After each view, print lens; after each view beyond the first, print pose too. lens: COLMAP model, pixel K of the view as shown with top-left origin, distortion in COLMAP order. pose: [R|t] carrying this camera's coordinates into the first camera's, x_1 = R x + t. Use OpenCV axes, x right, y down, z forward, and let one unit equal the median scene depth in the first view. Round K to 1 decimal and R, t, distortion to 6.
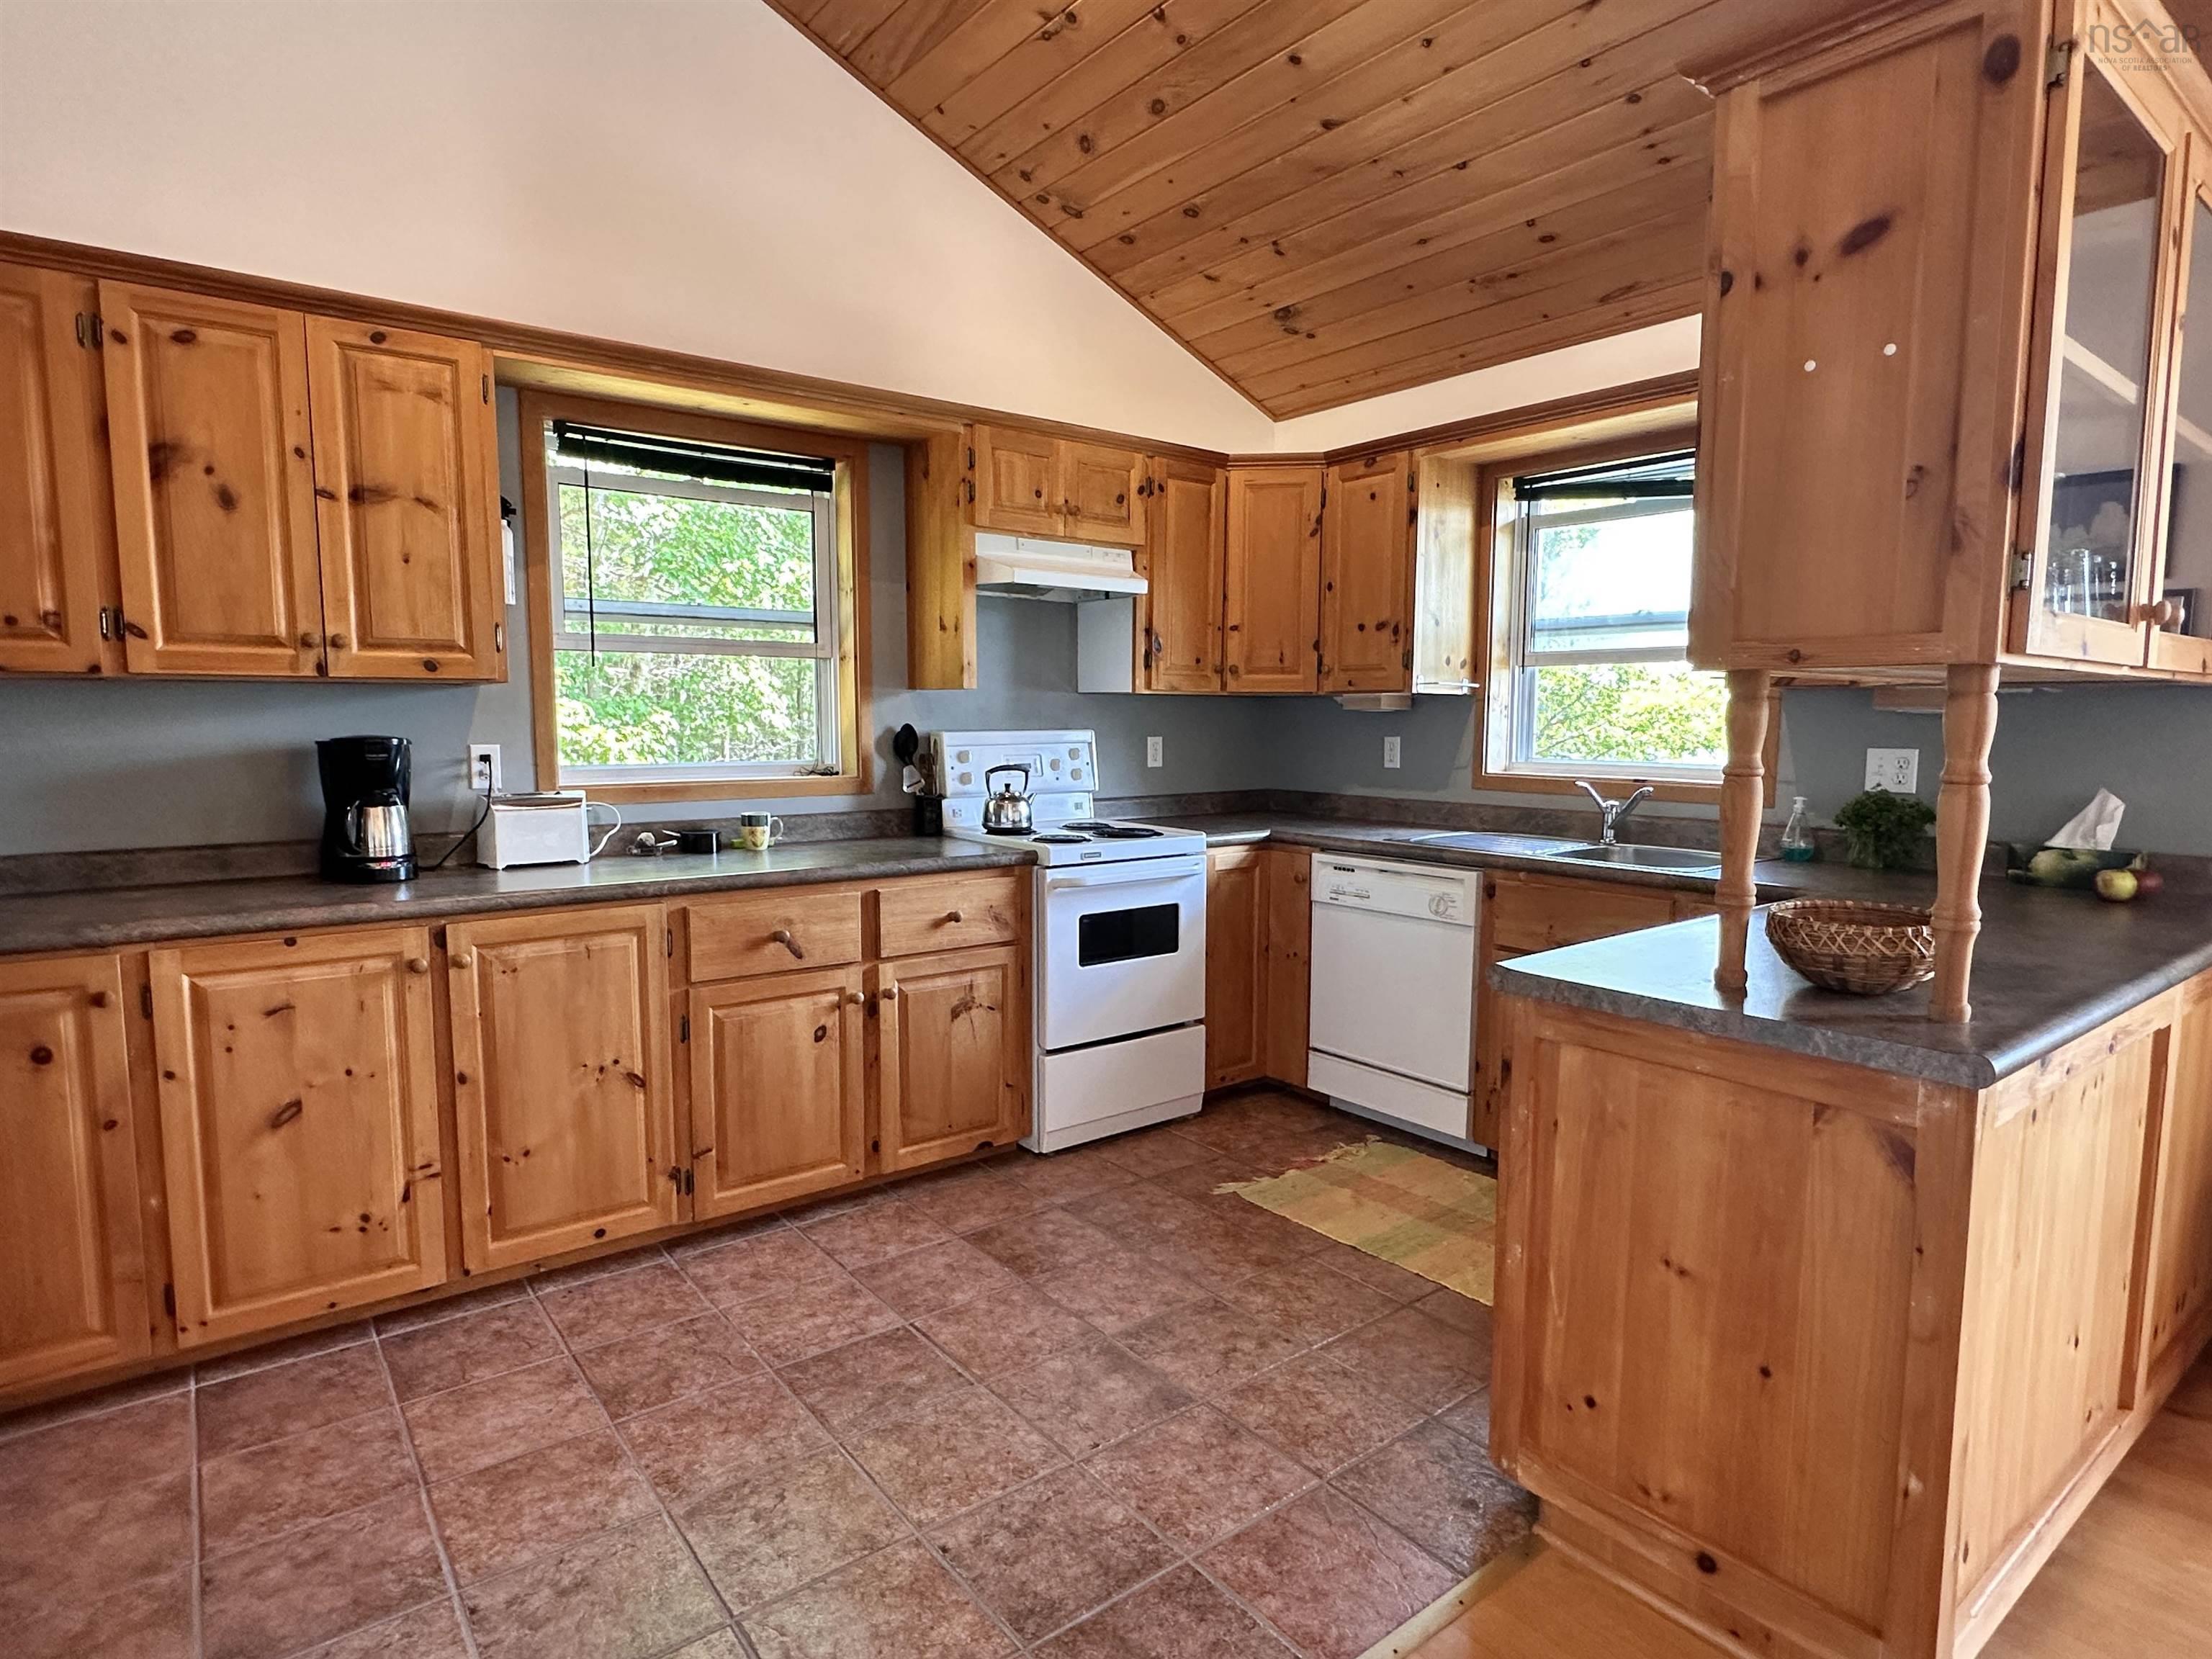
lens RADIAL K [[1205.1, 0, 1109.3], [0, 1205.1, 832.6], [0, 0, 1]] dist [-0.005467, 0.001240]
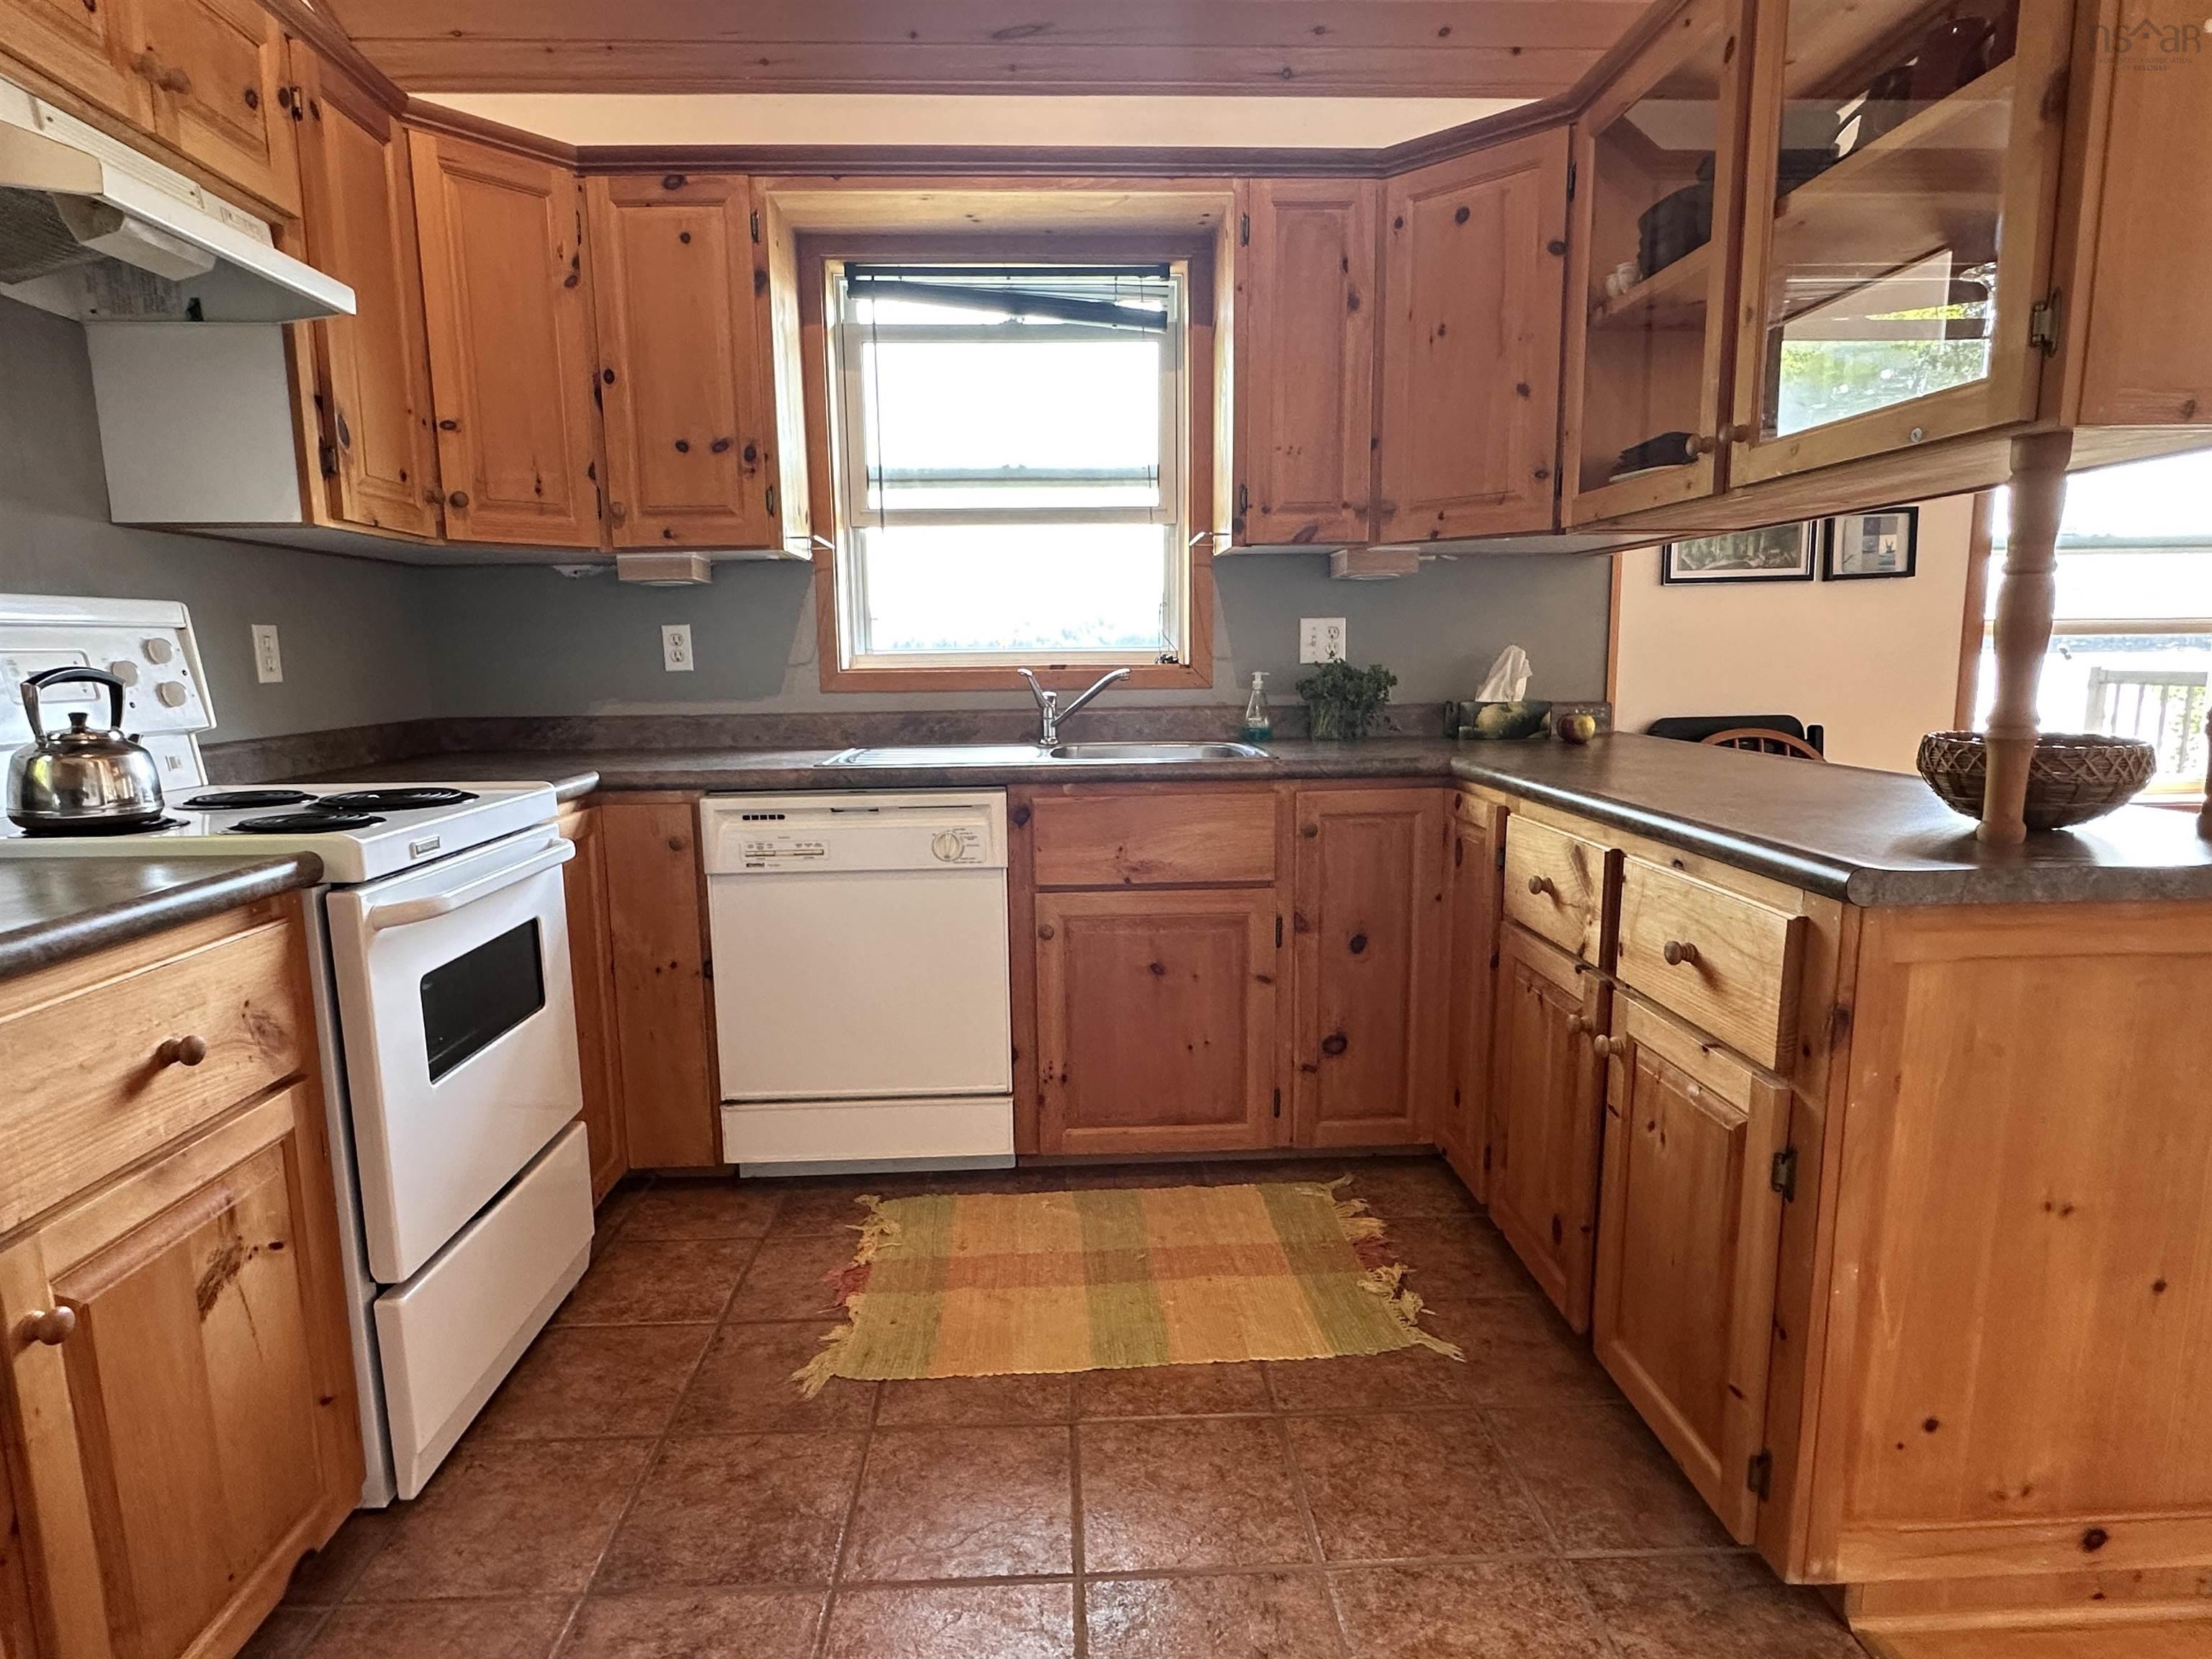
lens RADIAL K [[1205.1, 0, 1106.8], [0, 1205.1, 835.6], [0, 0, 1]] dist [-0.005467, 0.001240]
pose [[0.580958, -0.134474, 0.802748, -0.217903], [0.094655, 0.990728, 0.097461, -0.005397], [-0.808411, 0.019364, 0.588300, 0.470553]]
